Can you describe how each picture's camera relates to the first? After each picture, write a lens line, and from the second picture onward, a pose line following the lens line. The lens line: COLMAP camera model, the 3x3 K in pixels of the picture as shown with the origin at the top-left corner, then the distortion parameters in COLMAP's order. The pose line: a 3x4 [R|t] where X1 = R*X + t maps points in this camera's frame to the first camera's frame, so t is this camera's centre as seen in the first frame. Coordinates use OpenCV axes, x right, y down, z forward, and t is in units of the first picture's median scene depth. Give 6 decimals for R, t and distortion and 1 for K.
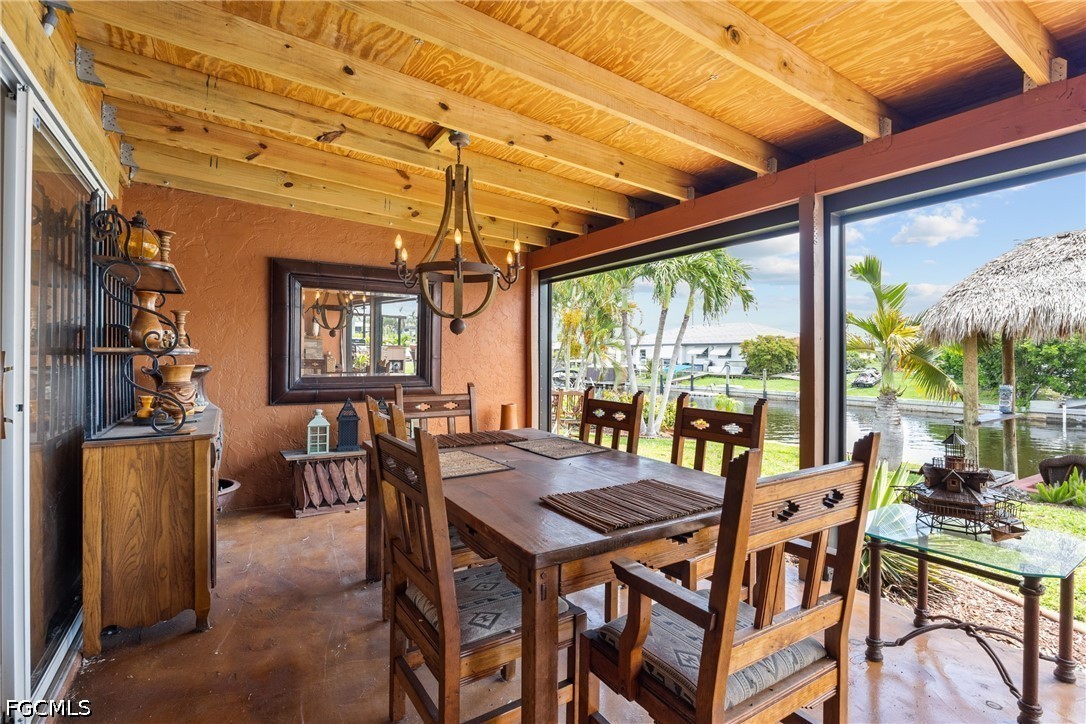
lens RADIAL K [[511.0, 0, 546.4], [0, 511.0, 355.2], [0, 0, 1]] dist [-0.005272, -0.000613]
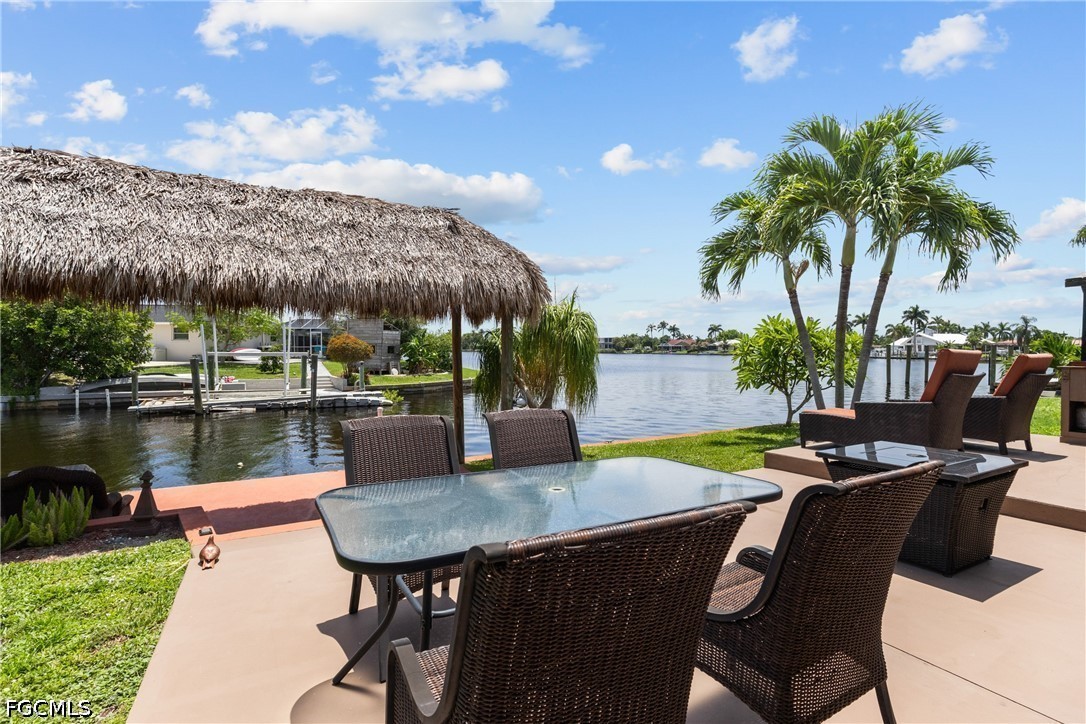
lens RADIAL K [[499.2, 0, 536.7], [0, 499.2, 358.5], [0, 0, 1]] dist [0.005246, 0.000865]
pose [[0.051012, -0.022065, 0.998454, 0.273470], [-0.011724, 0.999674, 0.022691, 0.017832], [-0.998629, -0.012863, 0.050736, 0.197240]]
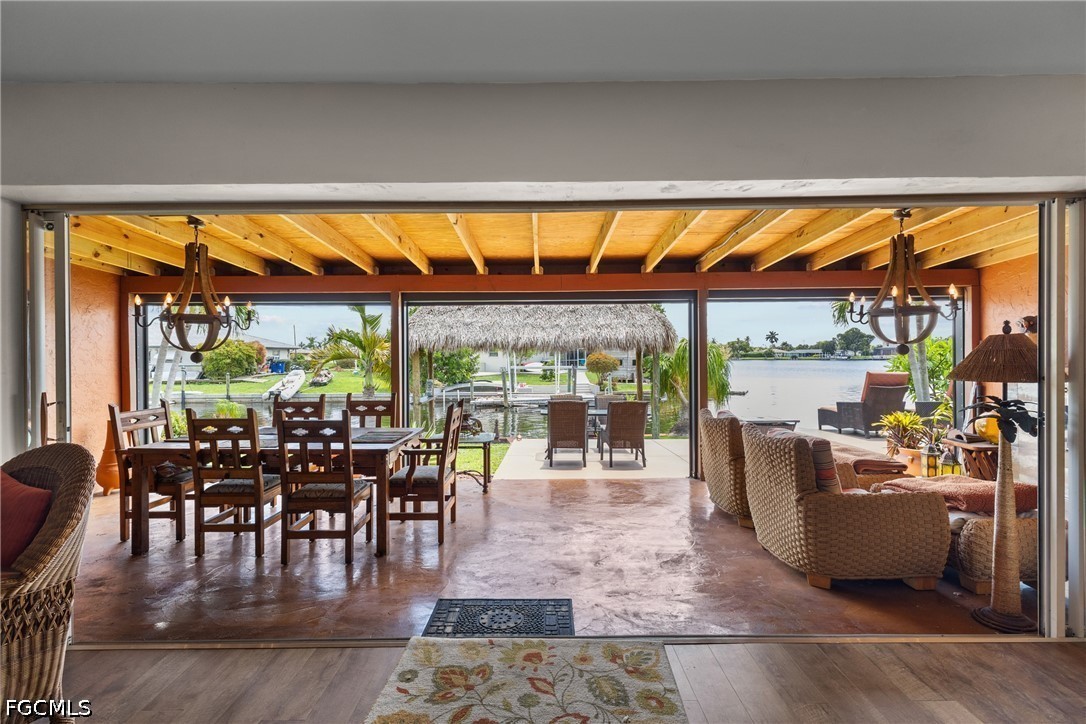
lens RADIAL K [[499.2, 0, 550.6], [0, 499.2, 357.0], [0, 0, 1]] dist [0.005246, 0.000865]
pose [[0.518600, -0.006371, 0.854993, -0.295997], [0.005014, 0.999978, 0.004410, -0.020584], [-0.855002, 0.002000, 0.518620, -0.189542]]
